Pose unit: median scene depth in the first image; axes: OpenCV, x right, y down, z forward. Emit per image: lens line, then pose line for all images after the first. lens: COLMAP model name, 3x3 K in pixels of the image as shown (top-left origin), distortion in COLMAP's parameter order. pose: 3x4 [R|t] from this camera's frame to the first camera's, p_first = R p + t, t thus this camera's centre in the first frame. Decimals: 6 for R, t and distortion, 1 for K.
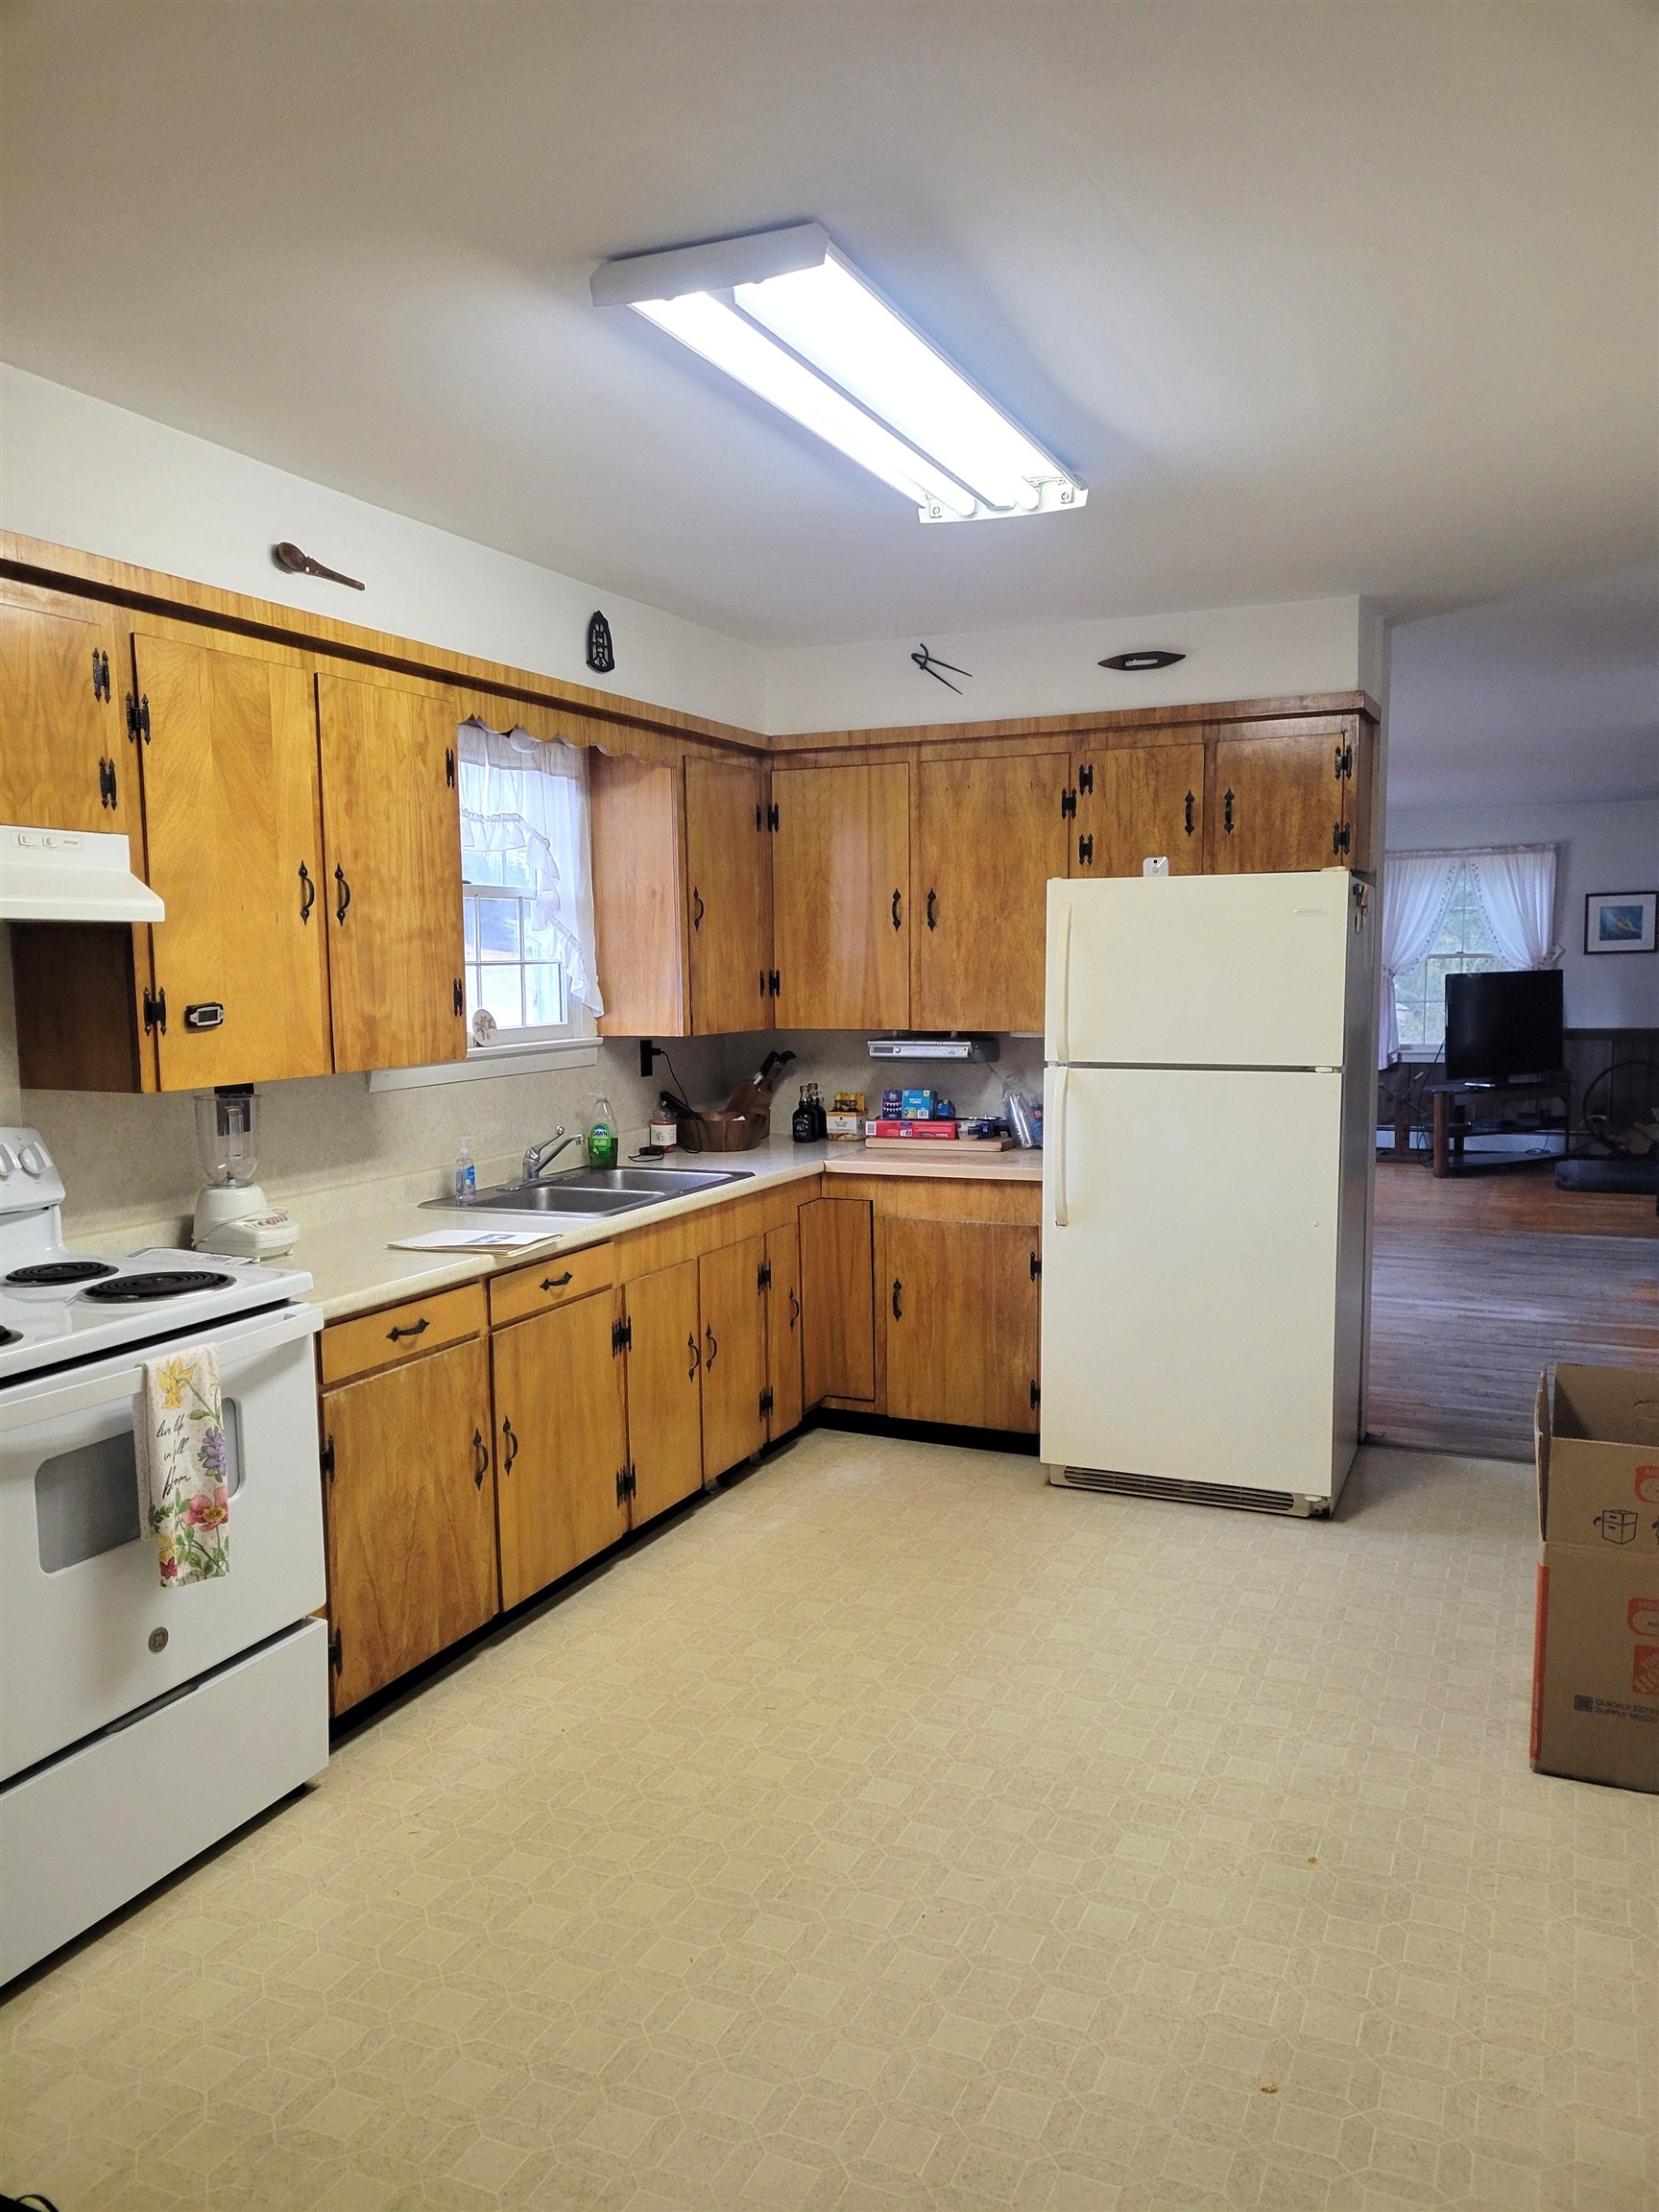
lens RADIAL K [[1656.2, 0, 829.5], [0, 1656.2, 1106.0], [0, 0, 1]] dist [0.093553, -0.076725]
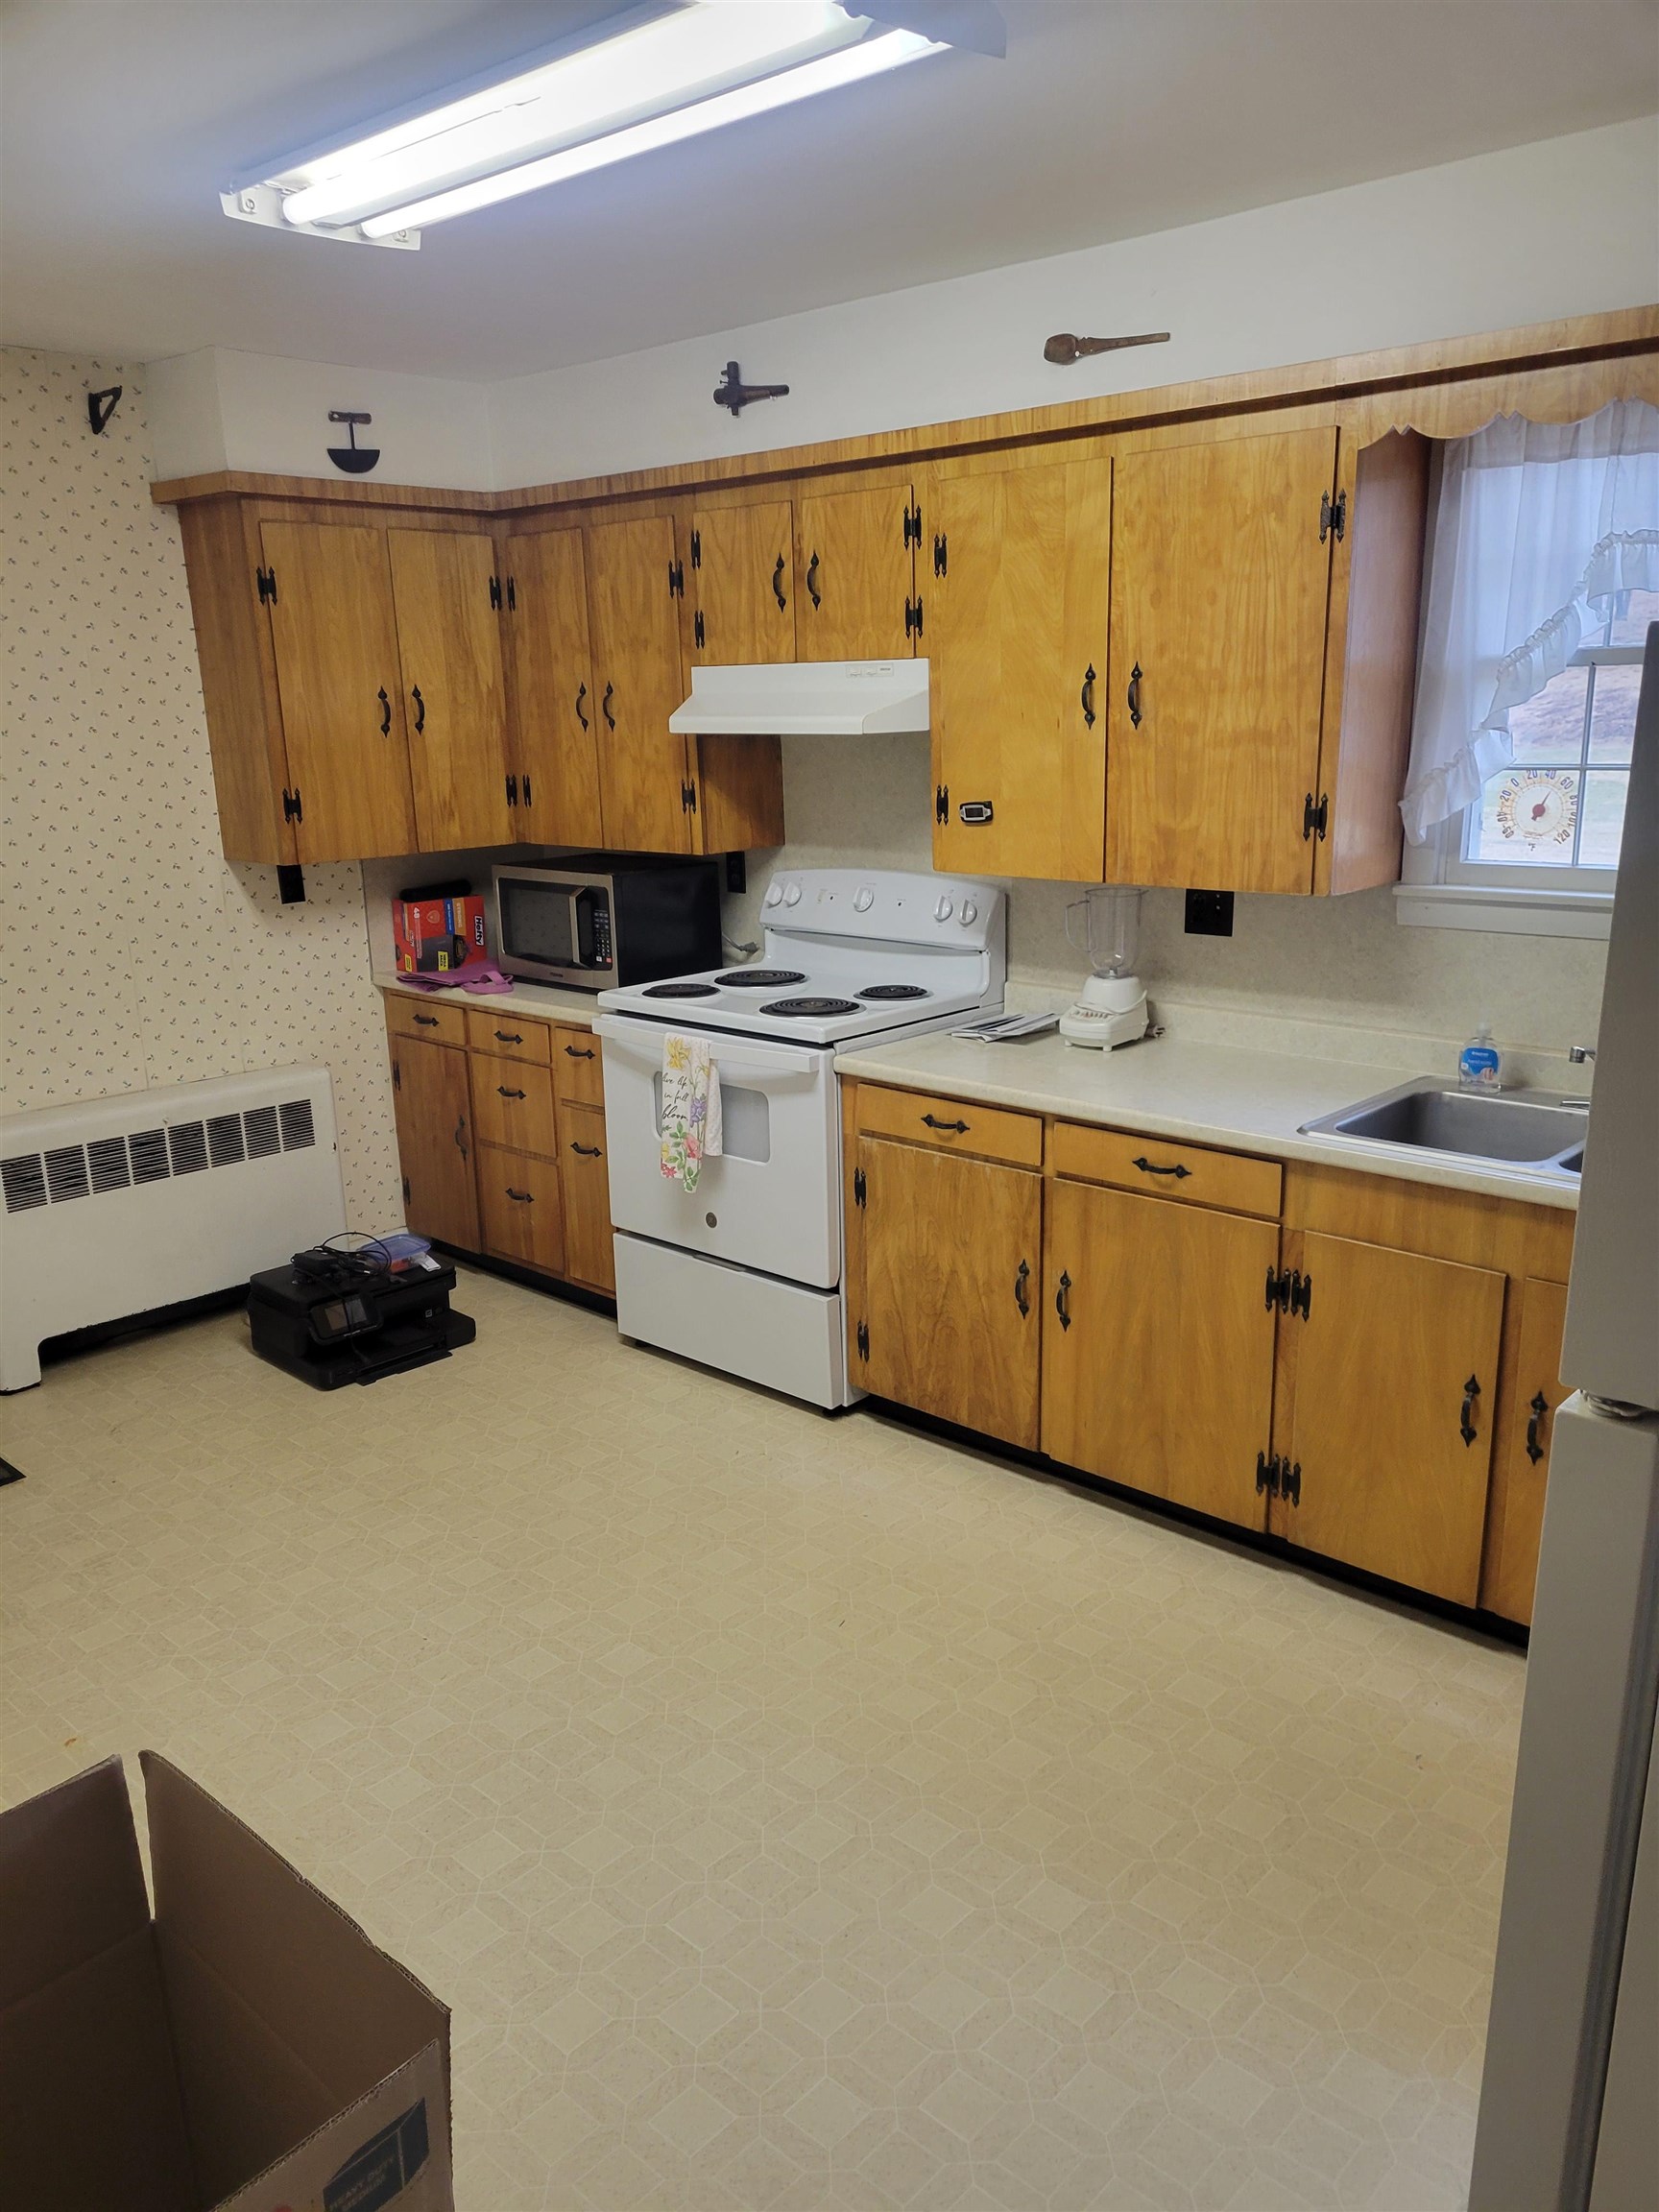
lens RADIAL K [[1656.2, 0, 829.5], [0, 1656.2, 1106.0], [0, 0, 1]] dist [0.093553, -0.076725]
pose [[-0.318086, 0.249687, -0.914592, 0.683682], [-0.061433, 0.957240, 0.282696, -0.159659], [0.946069, 0.146108, -0.289145, 1.135058]]
